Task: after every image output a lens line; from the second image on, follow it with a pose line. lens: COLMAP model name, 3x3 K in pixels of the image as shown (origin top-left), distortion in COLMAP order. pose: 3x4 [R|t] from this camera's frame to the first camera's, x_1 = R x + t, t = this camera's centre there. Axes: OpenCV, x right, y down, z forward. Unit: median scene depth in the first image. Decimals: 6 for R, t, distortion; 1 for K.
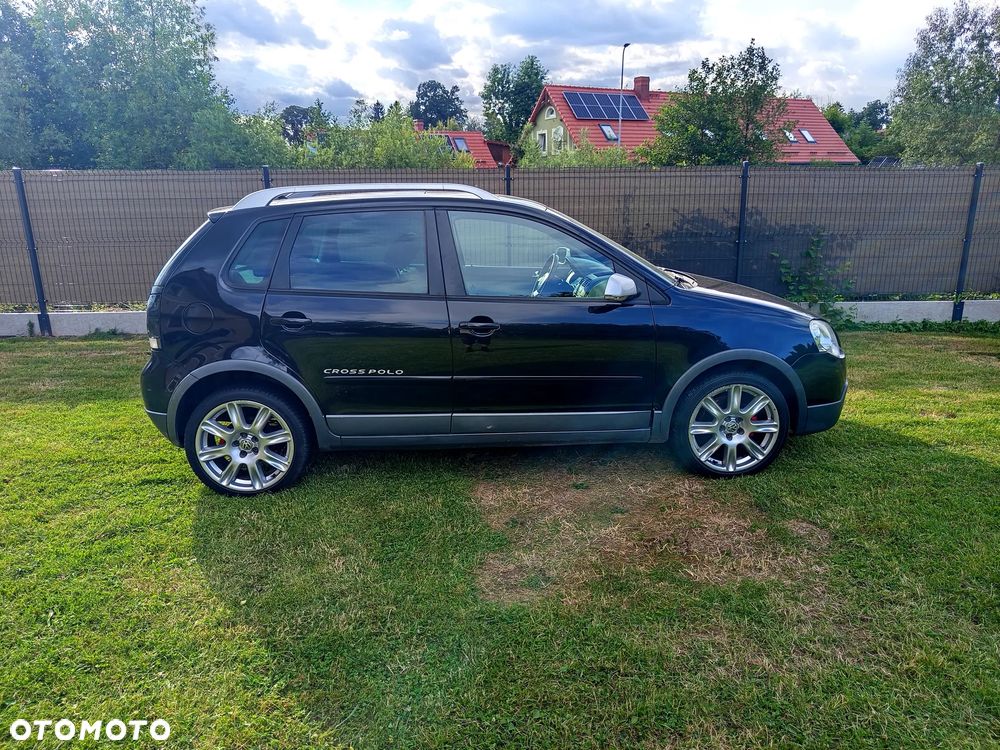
lens RADIAL K [[706.0, 0, 502.0], [0, 706.0, 373.4], [0, 0, 1]] dist [0.003612, -0.005878]
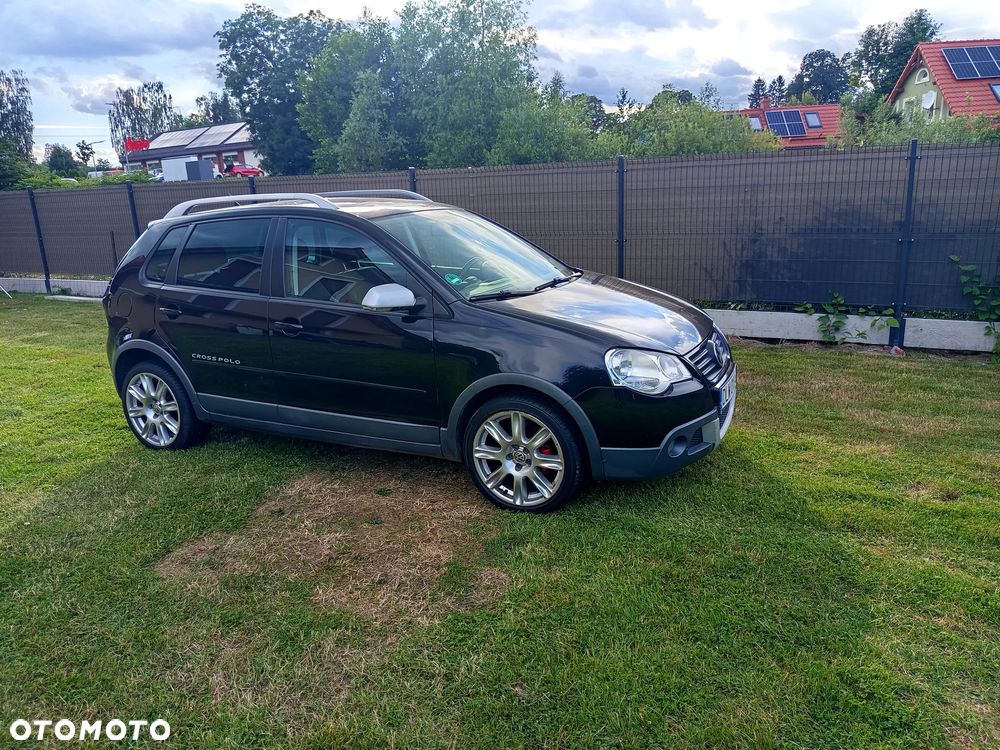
lens RADIAL K [[706.0, 0, 502.3], [0, 706.0, 374.2], [0, 0, 1]] dist [0.003612, -0.005878]
pose [[0.873708, 0.103620, -0.475286, 0.116466], [-0.092759, 0.994610, 0.046325, -0.011306], [0.477525, 0.003613, 0.878611, 0.031196]]
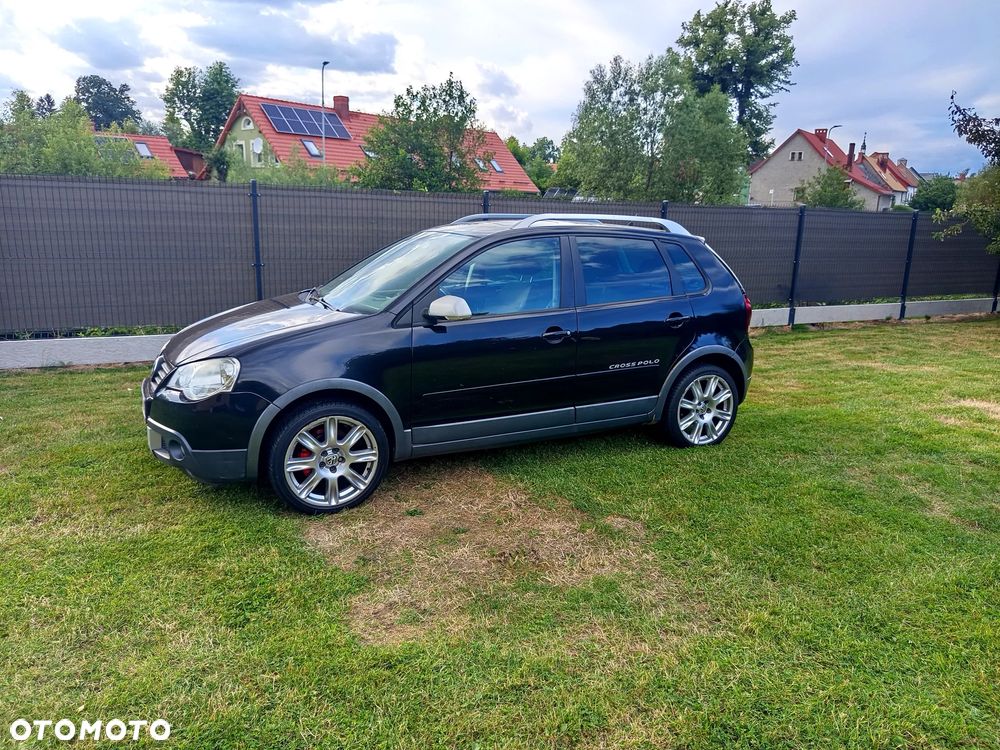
lens RADIAL K [[706.0, 0, 502.2], [0, 706.0, 372.1], [0, 0, 1]] dist [0.003612, -0.005878]
pose [[0.915439, -0.053221, 0.398921, -0.025750], [0.063402, 0.997912, -0.012359, -0.002769], [-0.397430, 0.036606, 0.916902, 0.004590]]
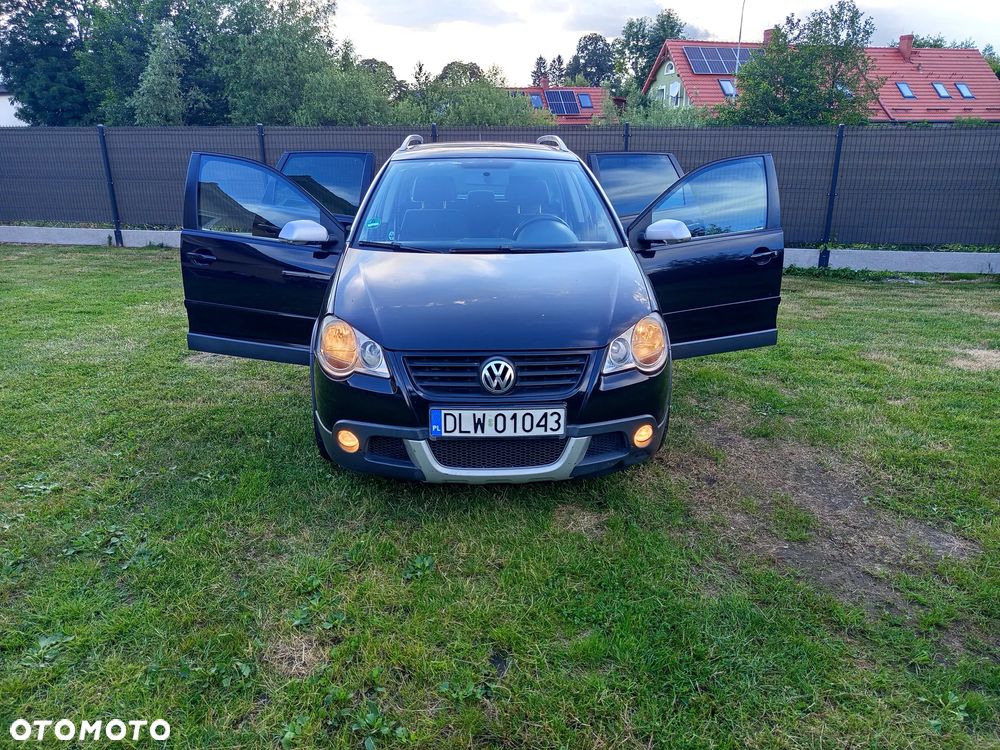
lens RADIAL K [[706.0, 0, 502.9], [0, 706.0, 372.7], [0, 0, 1]] dist [0.003612, -0.005878]
pose [[0.974345, 0.079388, -0.210592, 0.143468], [-0.067382, 0.995698, 0.063602, 0.019616], [0.214735, -0.047780, 0.975503, -0.076213]]
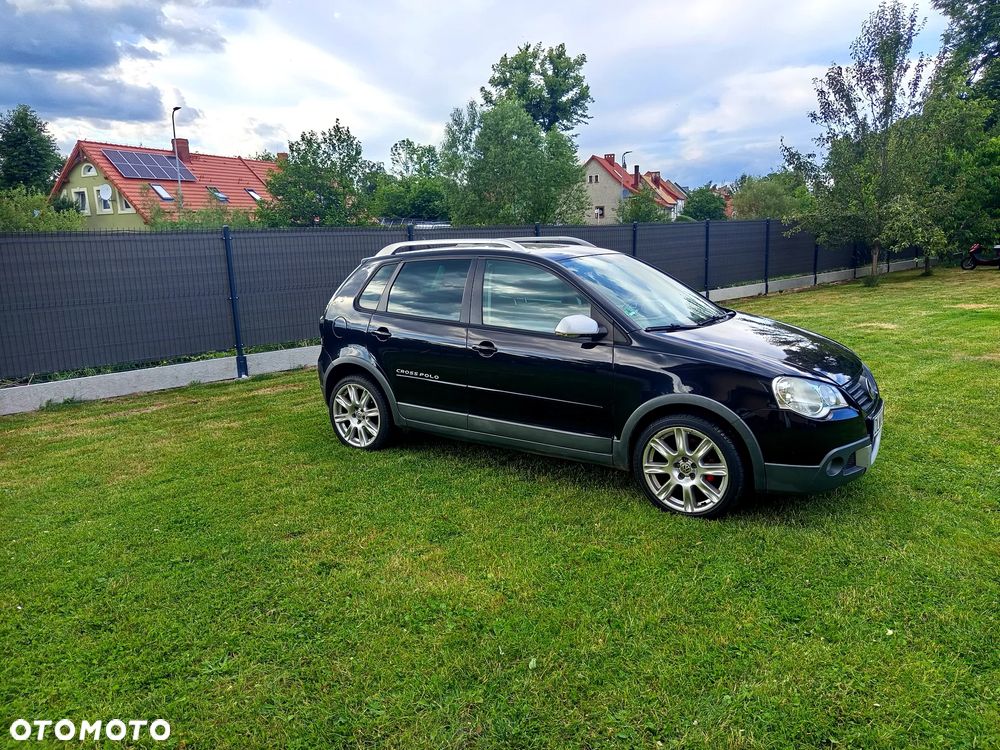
lens RADIAL K [[706.0, 0, 501.3], [0, 706.0, 377.8], [0, 0, 1]] dist [0.003612, -0.005878]
pose [[0.761667, -0.142772, 0.632044, -0.245347], [0.188642, 0.982031, -0.005499, 0.008474], [-0.619901, 0.123419, 0.774913, -0.030119]]
